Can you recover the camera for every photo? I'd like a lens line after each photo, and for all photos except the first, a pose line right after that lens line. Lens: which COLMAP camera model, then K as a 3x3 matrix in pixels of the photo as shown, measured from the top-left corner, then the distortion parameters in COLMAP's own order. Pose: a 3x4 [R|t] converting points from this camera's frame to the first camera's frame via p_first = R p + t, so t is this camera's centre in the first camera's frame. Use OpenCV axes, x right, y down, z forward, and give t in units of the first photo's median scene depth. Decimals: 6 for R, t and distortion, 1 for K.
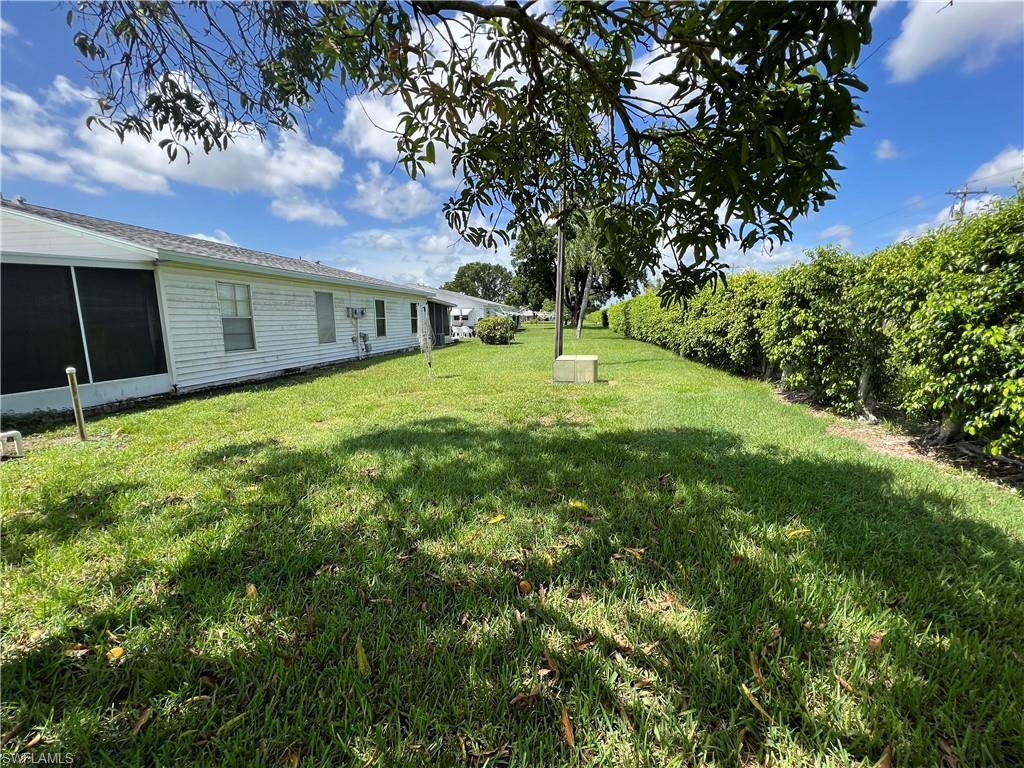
lens RADIAL K [[408.6, 0, 504.3], [0, 408.6, 382.2], [0, 0, 1]] dist [-0.003225, -0.000882]
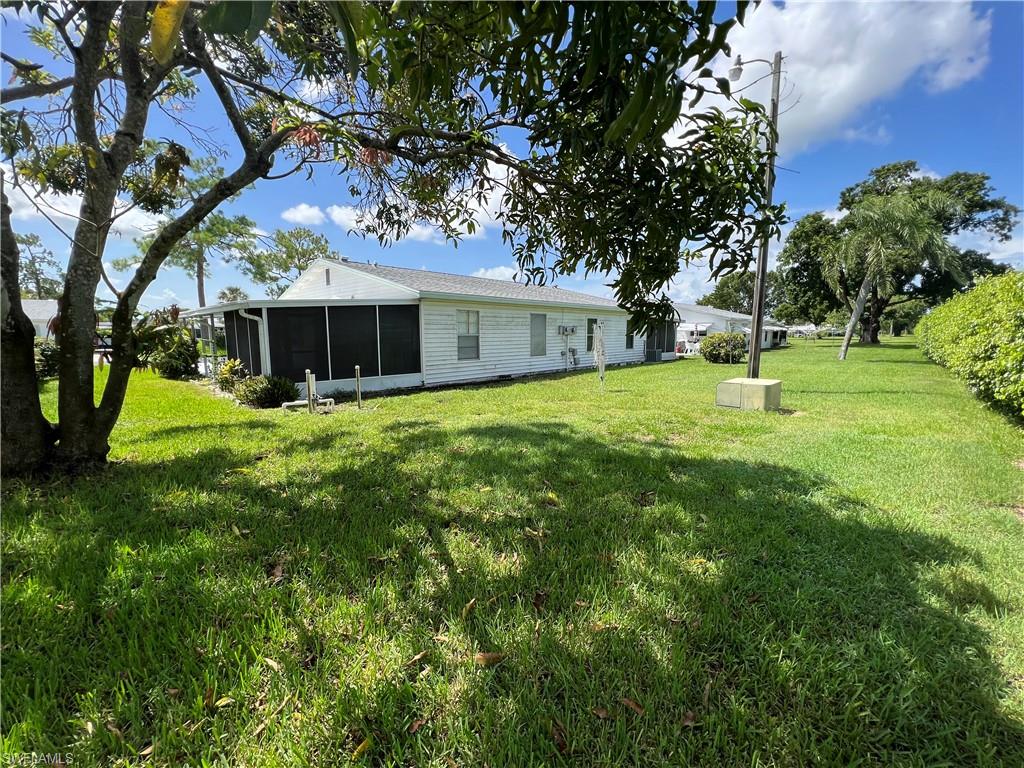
lens RADIAL K [[408.6, 0, 518.3], [0, 408.6, 387.2], [0, 0, 1]] dist [-0.003225, -0.000882]
pose [[0.825607, 0.075538, -0.559166, 0.308231], [-0.087366, 0.996161, 0.005577, -0.009568], [0.557441, 0.044248, 0.829037, -0.036378]]
